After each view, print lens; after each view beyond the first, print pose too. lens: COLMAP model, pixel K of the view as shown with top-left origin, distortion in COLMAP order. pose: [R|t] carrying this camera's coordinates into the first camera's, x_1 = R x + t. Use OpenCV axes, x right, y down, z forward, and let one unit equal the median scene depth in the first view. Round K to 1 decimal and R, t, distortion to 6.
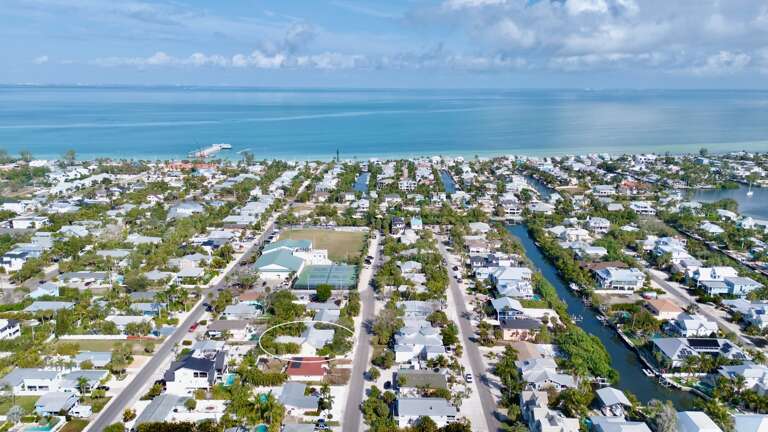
lens RADIAL K [[561.9, 0, 384.0], [0, 561.9, 216.0], [0, 0, 1]] dist [0.051639, -0.006940]
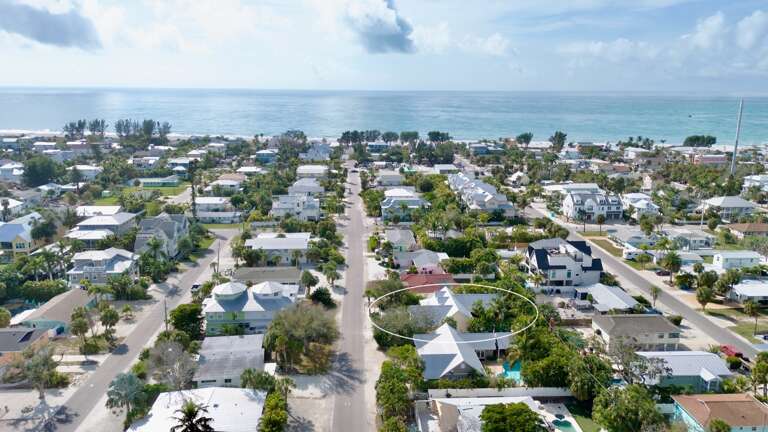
lens RADIAL K [[561.9, 0, 384.0], [0, 561.9, 216.0], [0, 0, 1]] dist [0.051639, -0.006940]
pose [[-0.998077, 0.010454, -0.061098, -0.025071], [-0.017065, 0.901241, 0.432982, -0.068679], [0.059590, 0.433192, -0.899330, 0.979264]]
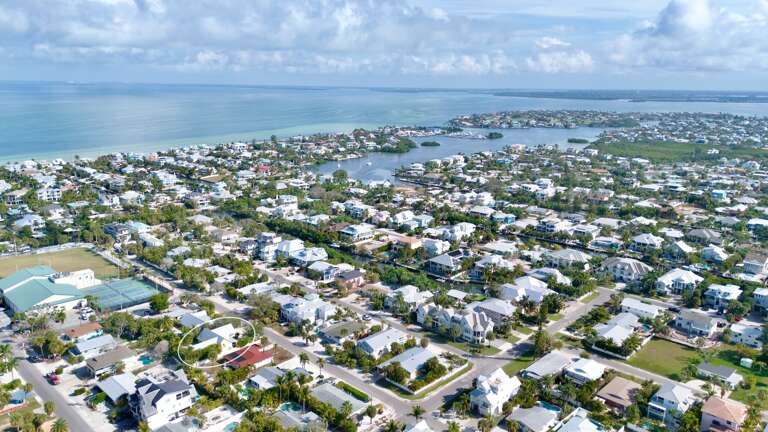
lens RADIAL K [[561.9, 0, 384.0], [0, 561.9, 216.0], [0, 0, 1]] dist [0.051639, -0.006940]
pose [[0.680450, -0.168075, 0.713259, -0.409019], [0.160475, 0.983893, 0.078756, -0.016566], [-0.715008, 0.060871, 0.696461, 0.054042]]
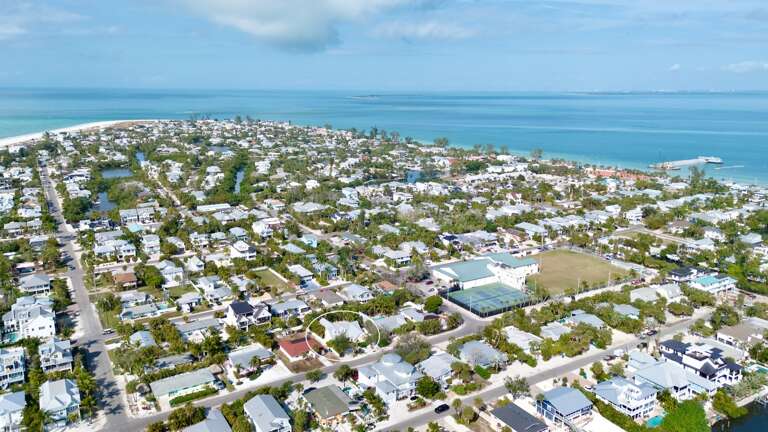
lens RADIAL K [[567.9, 0, 399.5], [0, 567.9, 217.8], [0, 0, 1]] dist [0.041632, -0.005545]
pose [[0.559047, 0.188882, -0.807335, 0.493012], [-0.196281, 0.976178, 0.092467, -0.068192], [0.805568, 0.106771, 0.582803, 0.303404]]
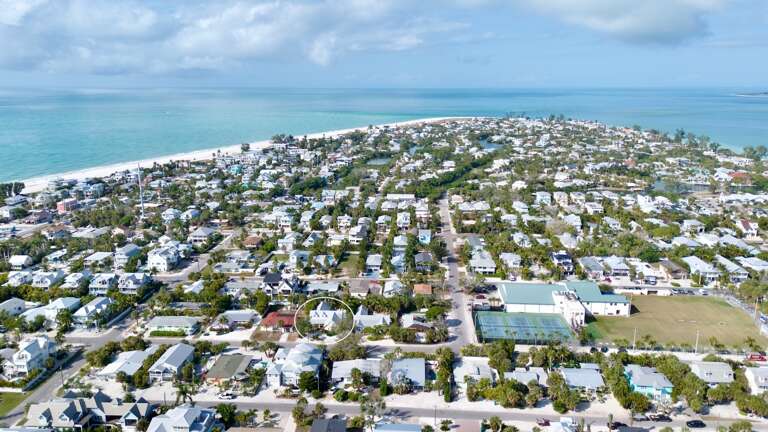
lens RADIAL K [[567.9, 0, 399.5], [0, 567.9, 217.8], [0, 0, 1]] dist [0.041632, -0.005545]
pose [[-0.025124, 0.229932, -0.972882, 0.607001], [-0.233468, 0.944928, 0.229354, -0.170243], [0.972040, 0.232899, 0.029941, 0.714162]]
